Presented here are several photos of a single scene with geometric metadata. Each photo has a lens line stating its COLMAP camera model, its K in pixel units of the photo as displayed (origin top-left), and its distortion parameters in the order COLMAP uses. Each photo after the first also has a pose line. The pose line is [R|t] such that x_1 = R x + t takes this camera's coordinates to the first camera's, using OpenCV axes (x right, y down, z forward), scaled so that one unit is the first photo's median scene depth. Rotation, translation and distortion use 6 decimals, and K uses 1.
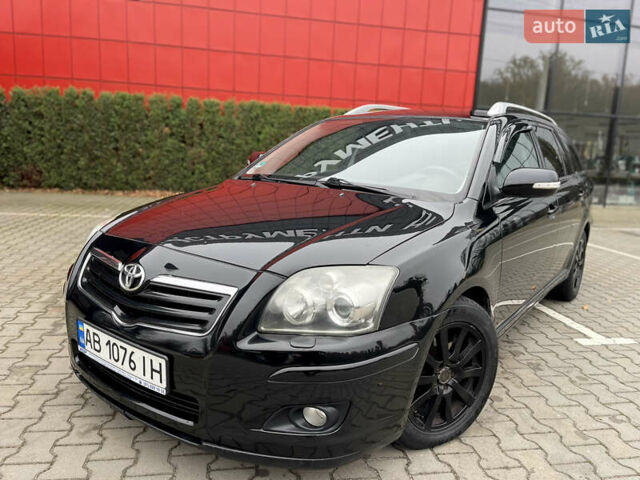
lens RADIAL K [[508.9, 0, 315.9], [0, 508.9, 241.8], [0, 0, 1]] dist [0.077616, -0.121530]
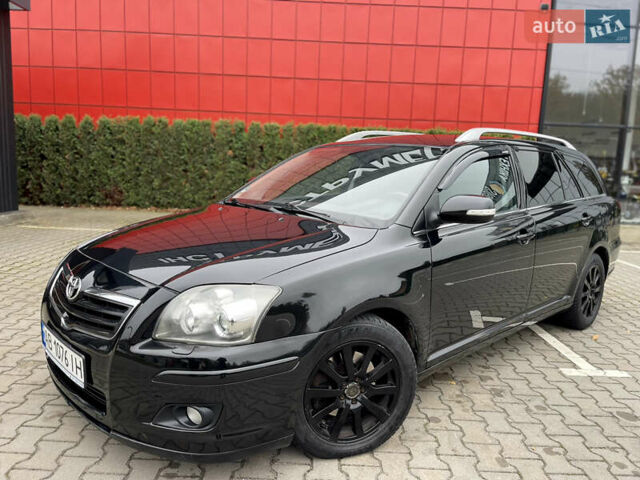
lens RADIAL K [[508.0, 0, 308.7], [0, 508.0, 242.0], [0, 0, 1]] dist [0.031025, -0.012317]
pose [[0.982728, 0.018004, -0.184180, 0.204188], [-0.023810, 0.999285, -0.029361, -0.008657], [0.183520, 0.033239, 0.982454, -0.038724]]
